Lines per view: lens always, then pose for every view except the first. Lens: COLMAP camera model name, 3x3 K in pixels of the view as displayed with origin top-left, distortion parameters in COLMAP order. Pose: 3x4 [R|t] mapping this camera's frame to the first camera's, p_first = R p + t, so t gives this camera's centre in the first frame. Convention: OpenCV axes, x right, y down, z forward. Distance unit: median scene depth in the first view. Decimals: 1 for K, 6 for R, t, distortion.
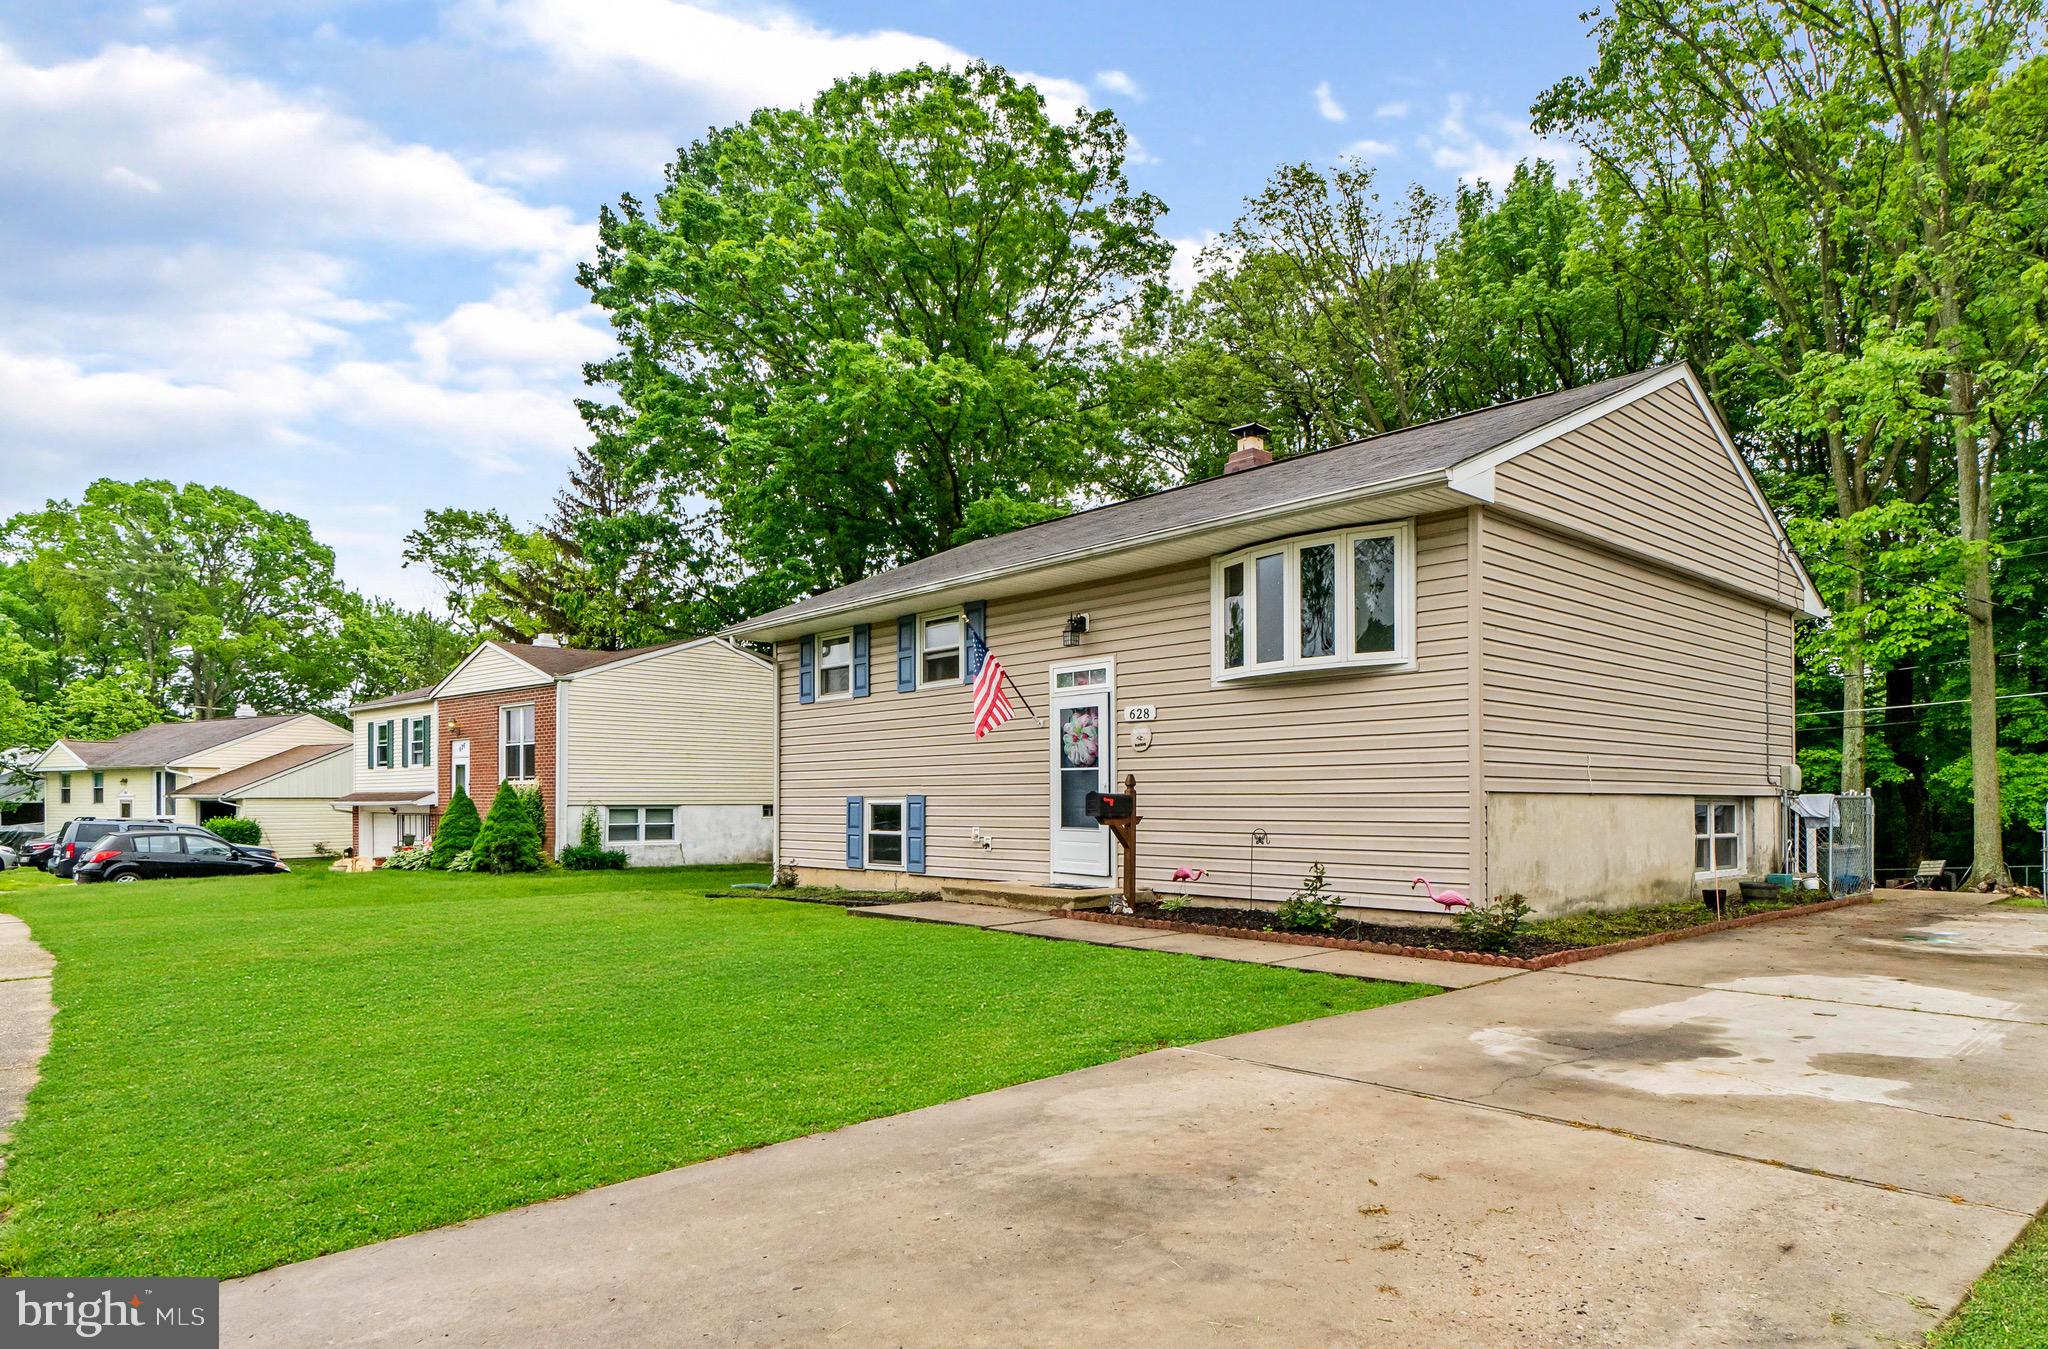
lens RADIAL K [[1174.7, 0, 1024.0], [0, 1174.7, 674.5], [0, 0, 1]] dist [-0.000562, -0.000017]
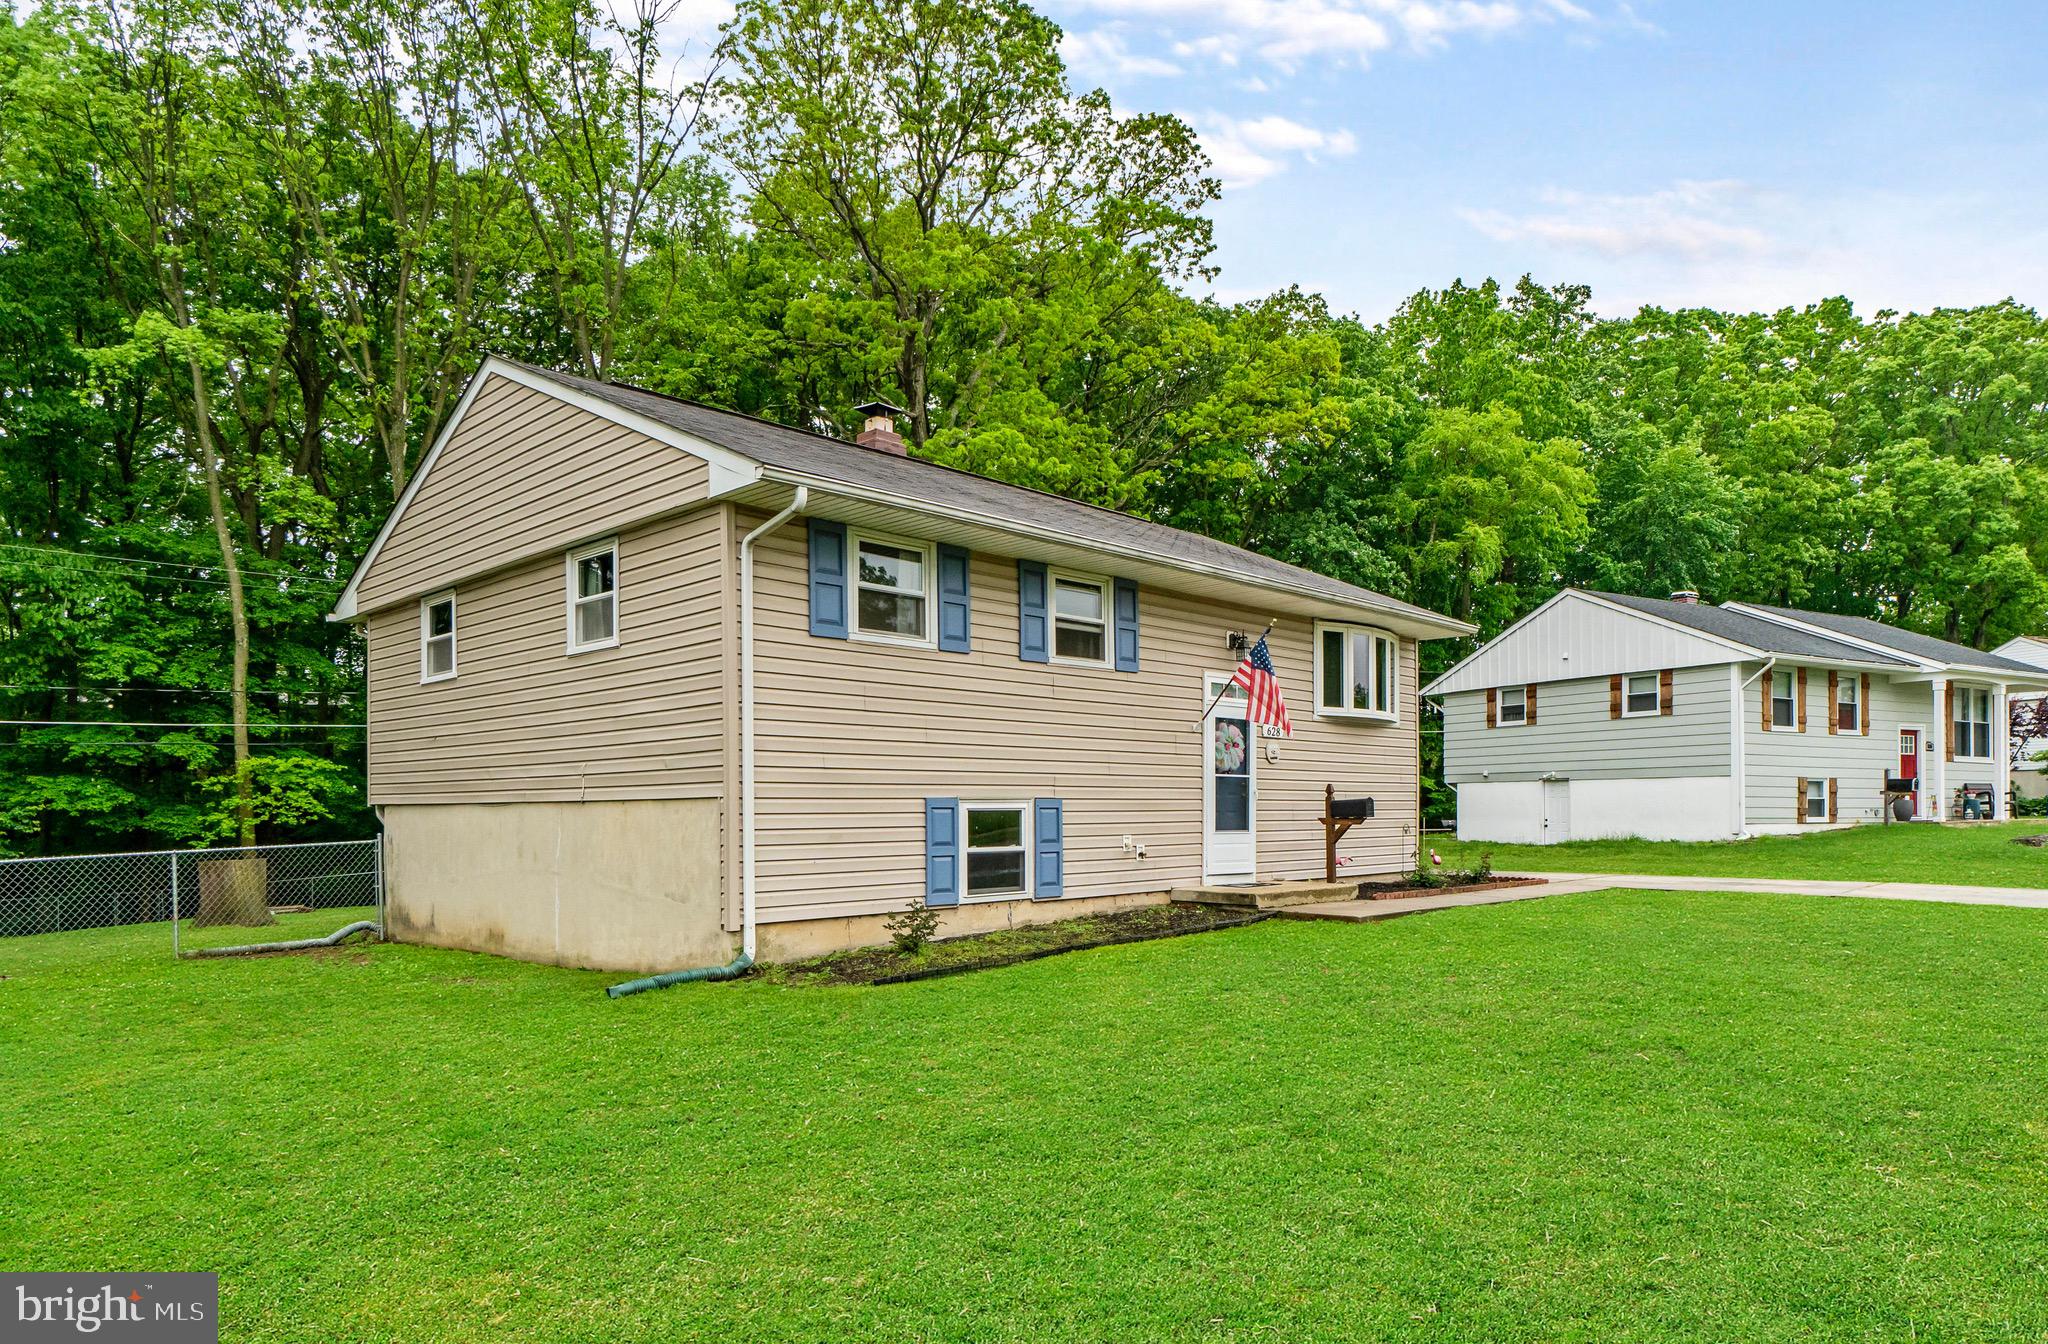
lens RADIAL K [[1248.1, 0, 1024.0], [0, 1248.1, 672.0], [0, 0, 1]] dist [0.000894, 0.000017]
pose [[-0.063391, 0.104757, 0.992475, -0.906317], [-0.109012, 0.987798, -0.111226, 0.112514], [-0.992017, -0.115242, -0.051198, 1.053366]]
